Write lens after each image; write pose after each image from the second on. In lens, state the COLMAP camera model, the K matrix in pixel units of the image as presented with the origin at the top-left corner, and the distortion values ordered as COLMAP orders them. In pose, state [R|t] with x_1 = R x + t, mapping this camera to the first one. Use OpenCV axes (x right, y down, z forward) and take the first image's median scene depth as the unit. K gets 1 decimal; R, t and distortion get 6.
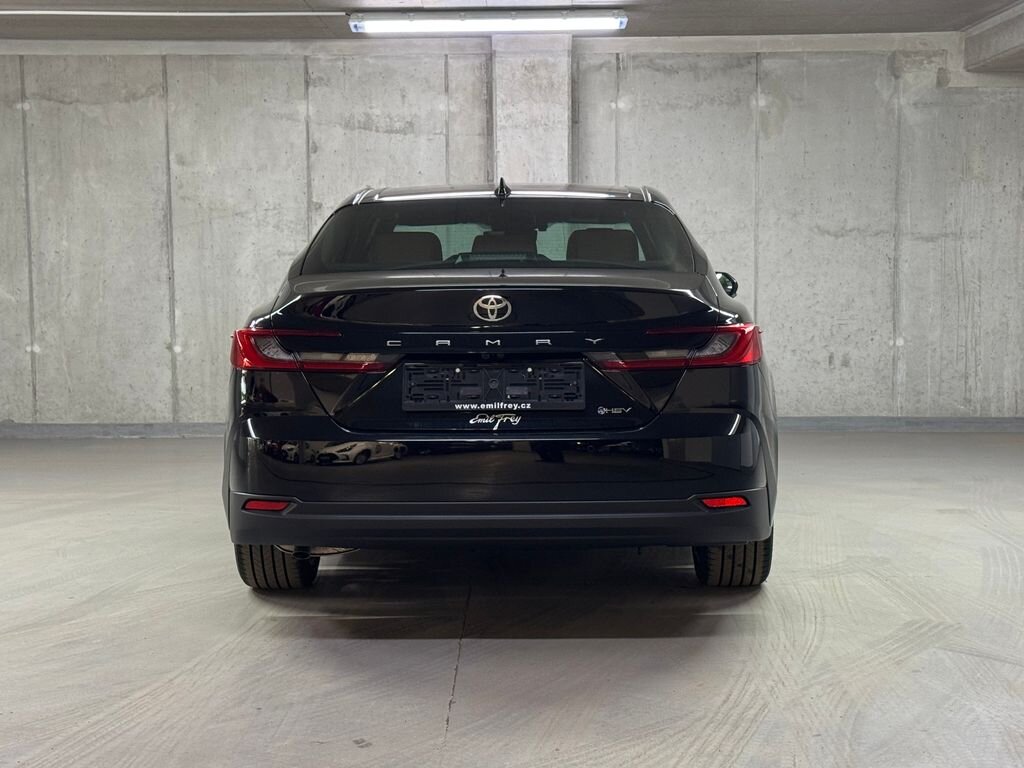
lens RADIAL K [[1677.2, 0, 517.8], [0, 1677.2, 378.6], [0, 0, 1]] dist [0.160705, 0.000000]
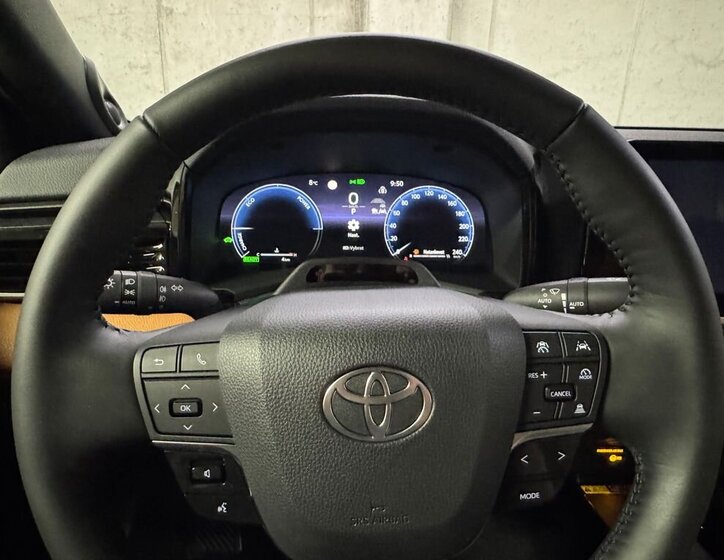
lens RADIAL K [[507.7, 0, 343.5], [0, 507.7, 280.0], [0, 0, 1]] dist [-0.010920, 0.005063]
pose [[0.998733, 0.012792, 0.048667, -0.035853], [-0.025760, 0.960782, 0.276106, -0.040973], [-0.043227, -0.277010, 0.959894, 0.695869]]
